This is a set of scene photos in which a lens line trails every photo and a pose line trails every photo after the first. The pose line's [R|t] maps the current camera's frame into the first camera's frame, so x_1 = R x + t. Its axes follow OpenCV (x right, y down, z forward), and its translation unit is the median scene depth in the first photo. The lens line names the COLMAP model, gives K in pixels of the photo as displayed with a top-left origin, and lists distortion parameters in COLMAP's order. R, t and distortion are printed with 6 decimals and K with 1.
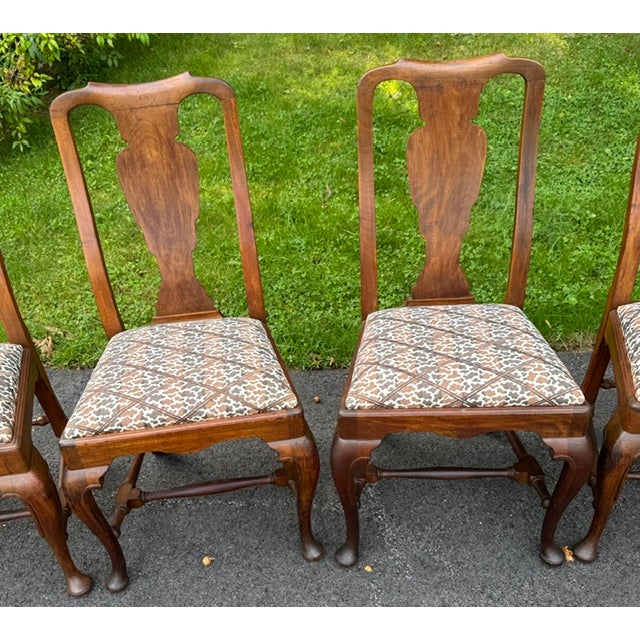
lens RADIAL K [[574.7, 0, 318.5], [0, 574.7, 394.4], [0, 0, 1]] dist [-0.001164, -0.027897]
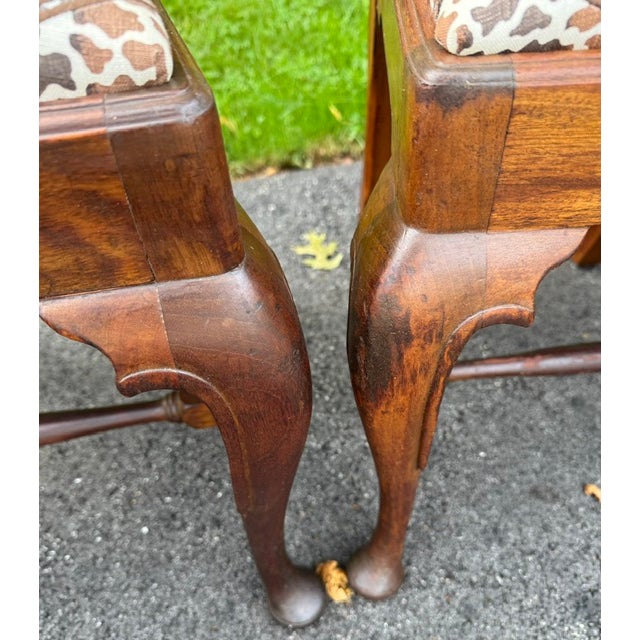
lens RADIAL K [[574.7, 0, 318.5], [0, 574.7, 394.4], [0, 0, 1]] dist [-0.001164, -0.027897]
pose [[0.966250, -0.162150, 0.200172, 0.367242], [0.120876, 0.971575, 0.203548, 0.065157], [-0.227487, -0.172482, 0.958384, 0.644879]]
